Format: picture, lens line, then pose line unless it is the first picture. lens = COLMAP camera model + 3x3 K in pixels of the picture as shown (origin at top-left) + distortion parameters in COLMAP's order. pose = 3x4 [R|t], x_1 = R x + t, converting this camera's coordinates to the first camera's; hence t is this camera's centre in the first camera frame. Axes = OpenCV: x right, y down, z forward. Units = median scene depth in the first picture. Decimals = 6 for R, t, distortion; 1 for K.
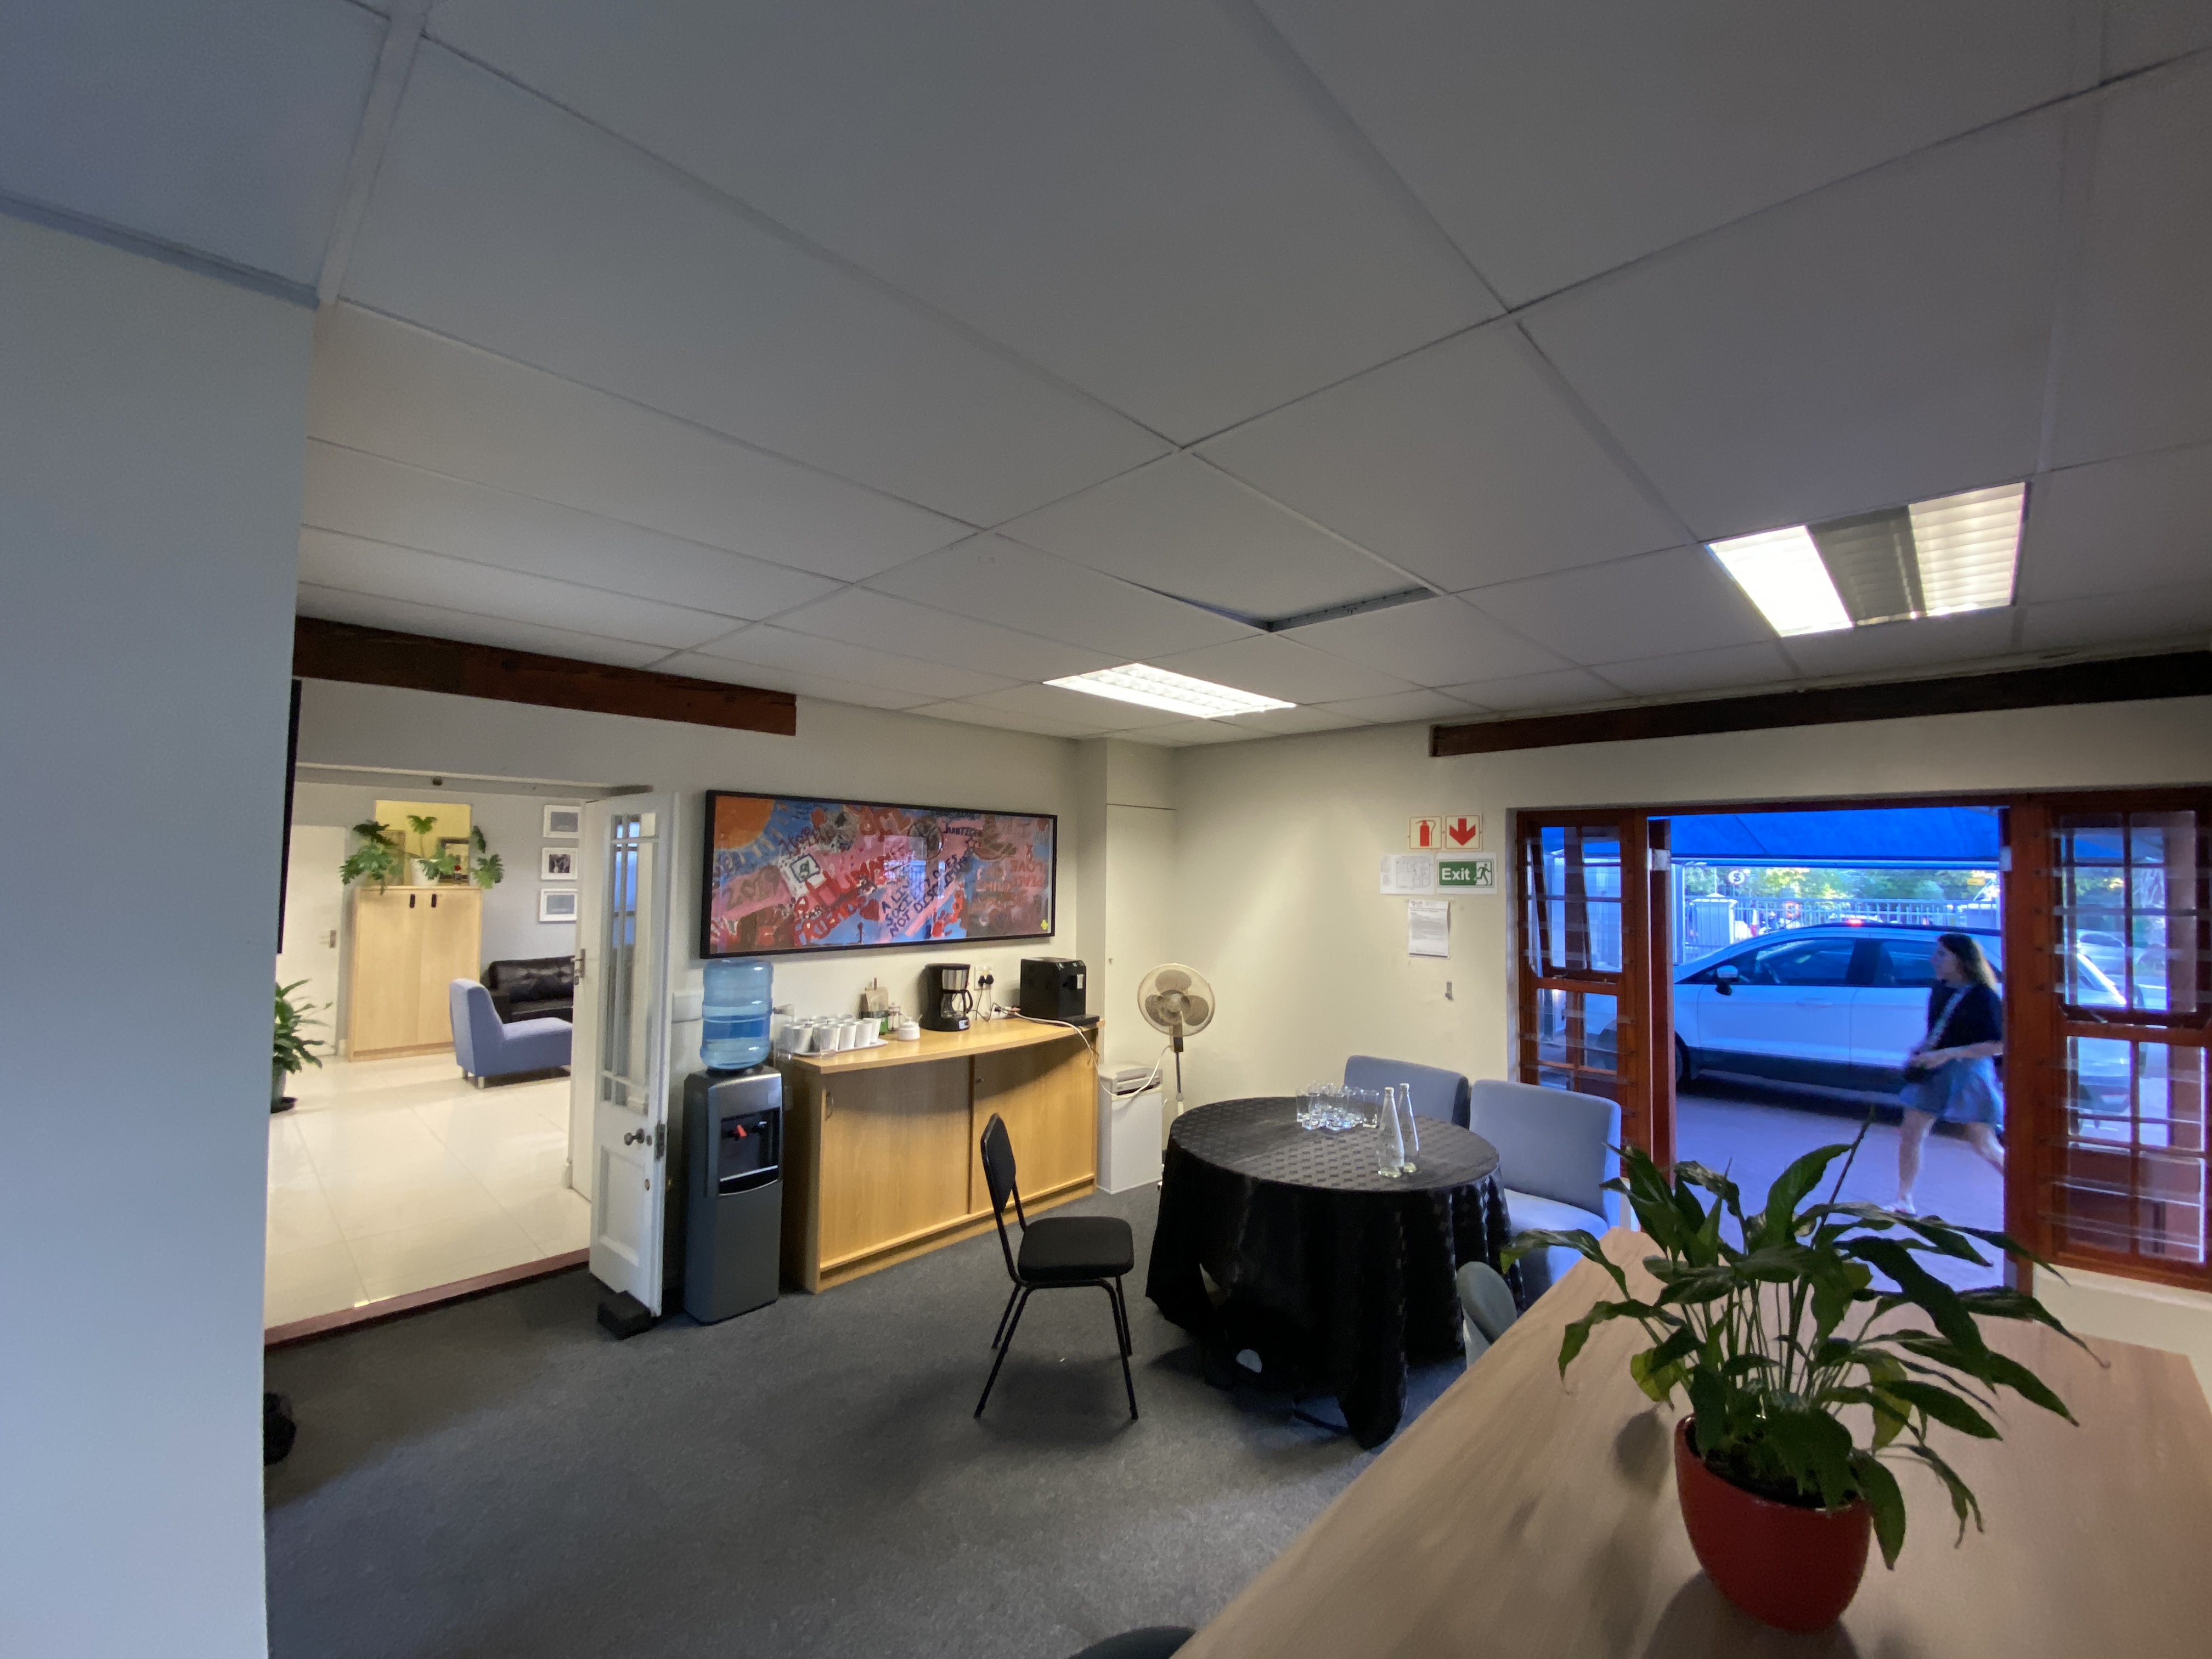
lens RADIAL K [[902.0, 0, 1090.2], [0, 902.0, 827.8], [0, 0, 1]] dist [0.001262, -0.000216]
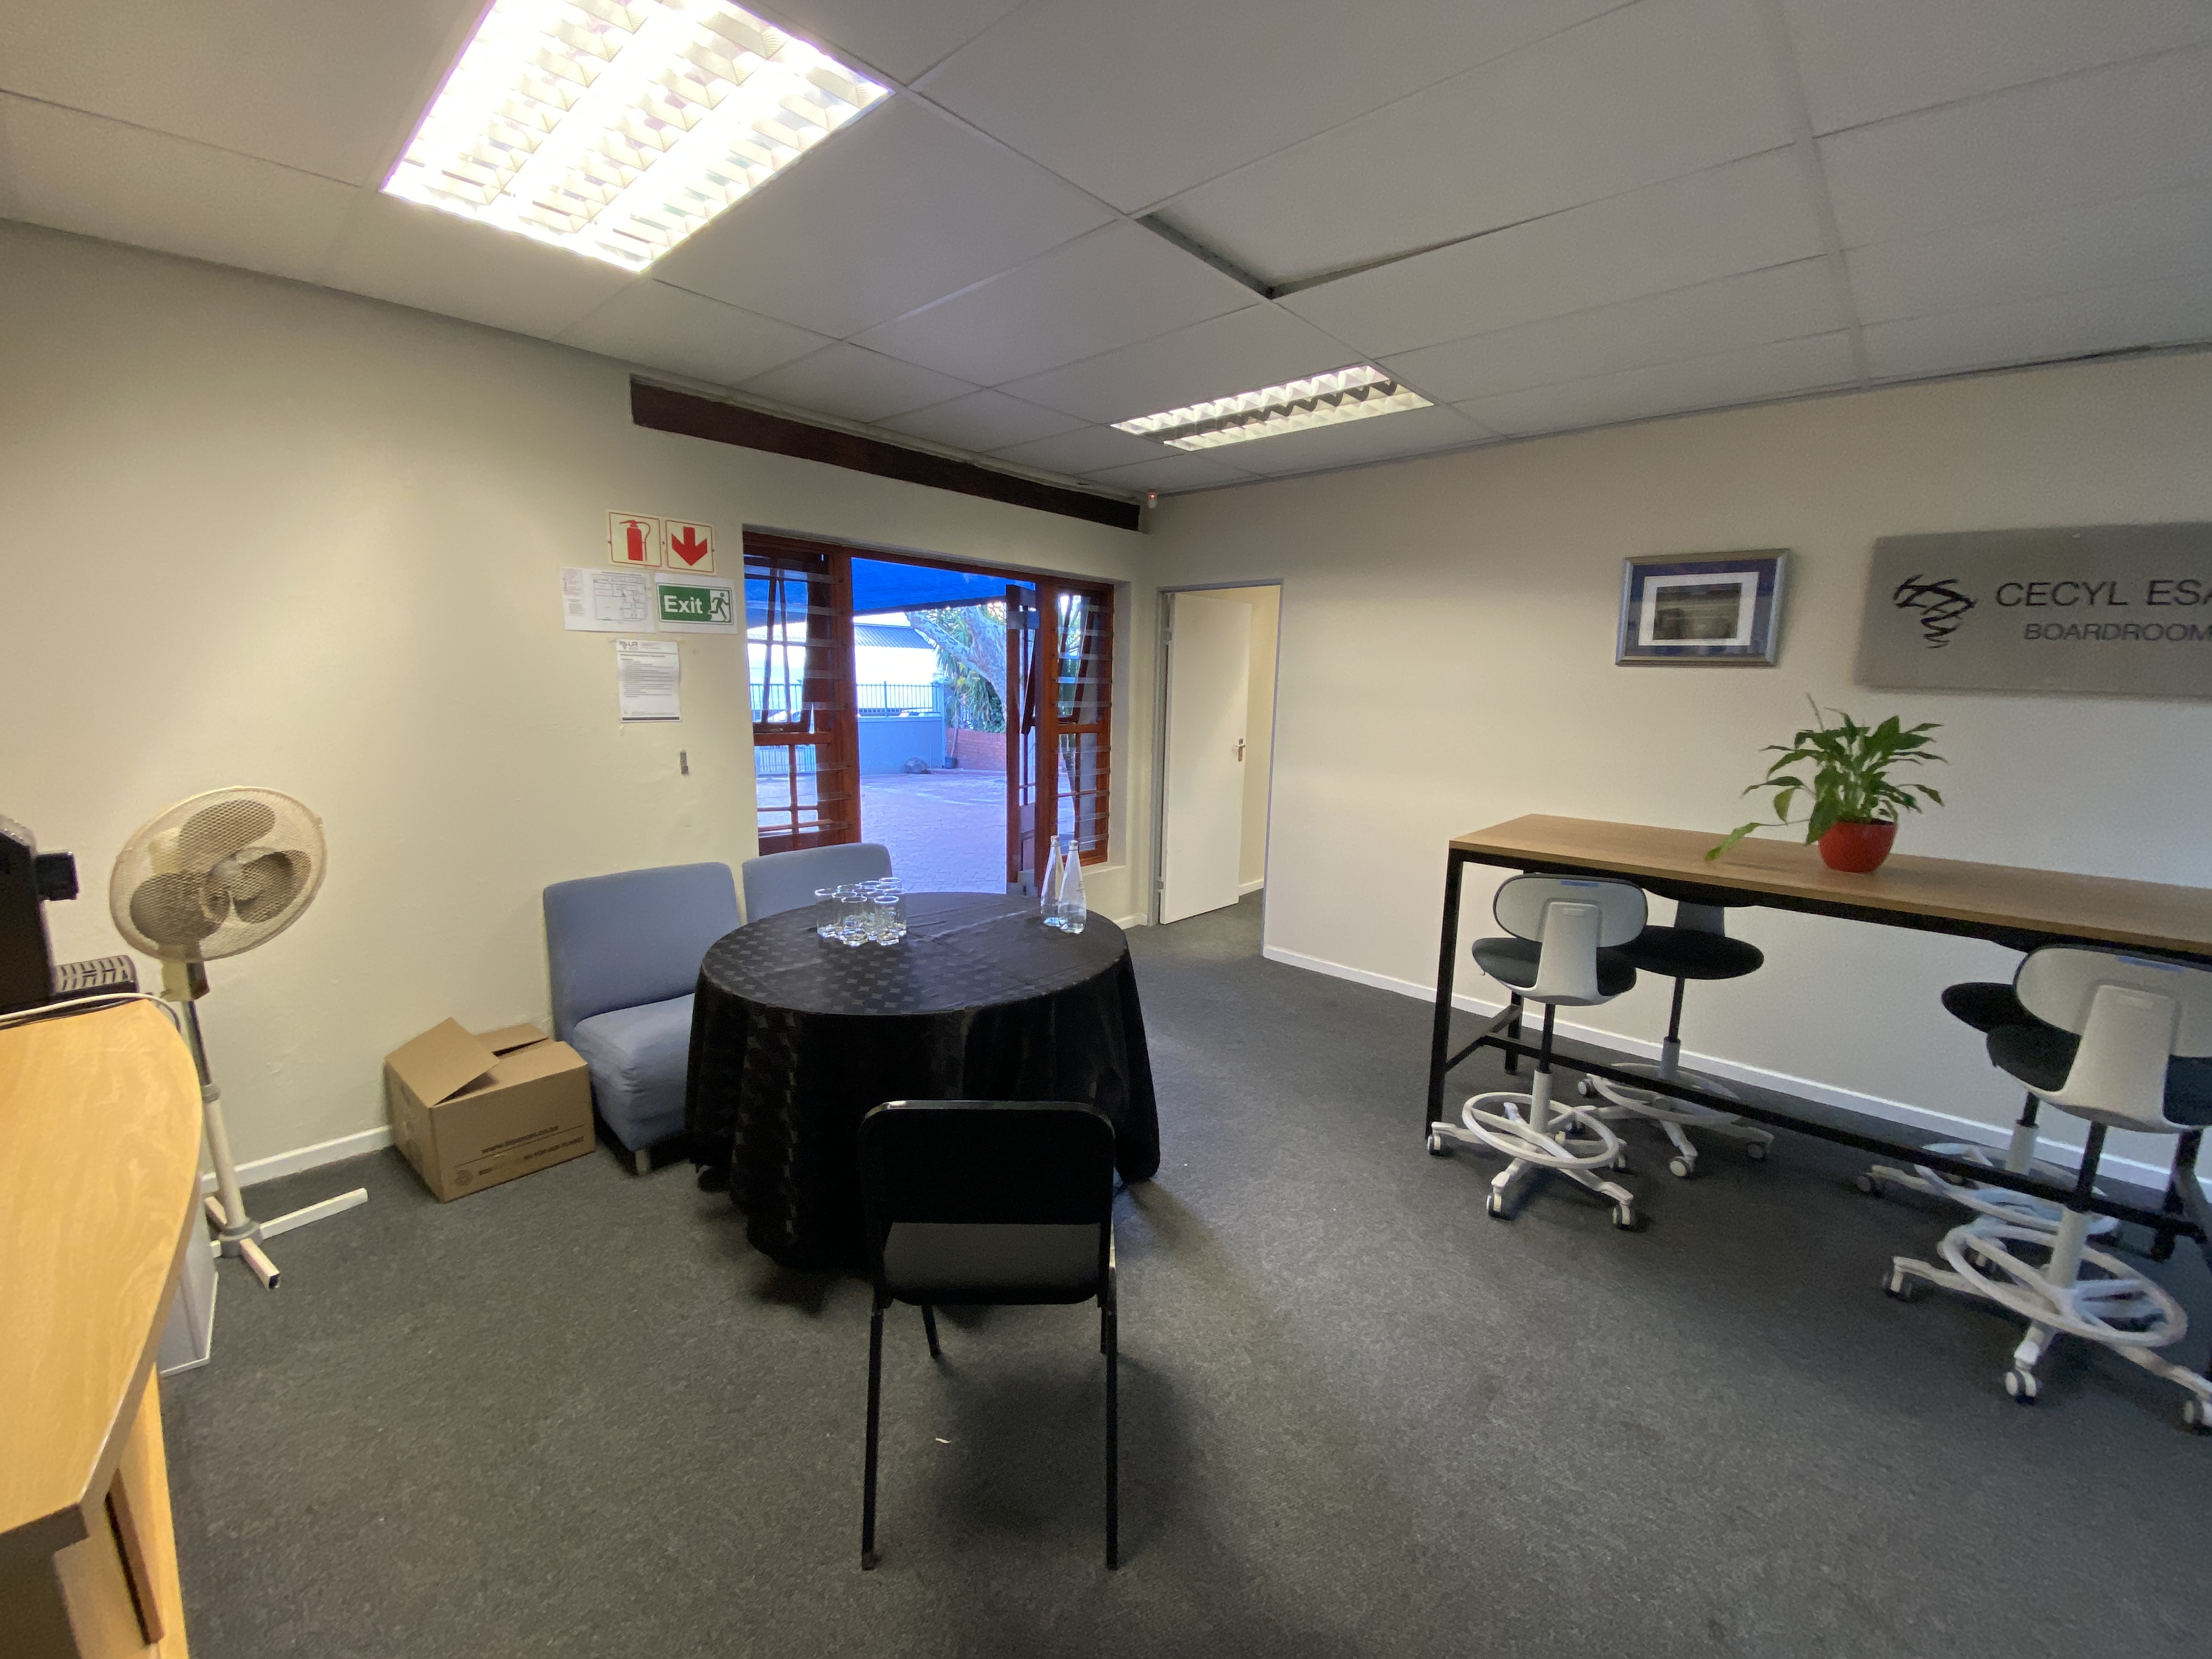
lens RADIAL K [[902.0, 0, 1090.2], [0, 902.0, 827.8], [0, 0, 1]] dist [0.001262, -0.000216]
pose [[-0.081400, -0.171573, 0.981803, -0.375066], [-0.056761, 0.984271, 0.167298, 0.087798], [-0.995064, -0.042110, -0.089858, 0.719325]]
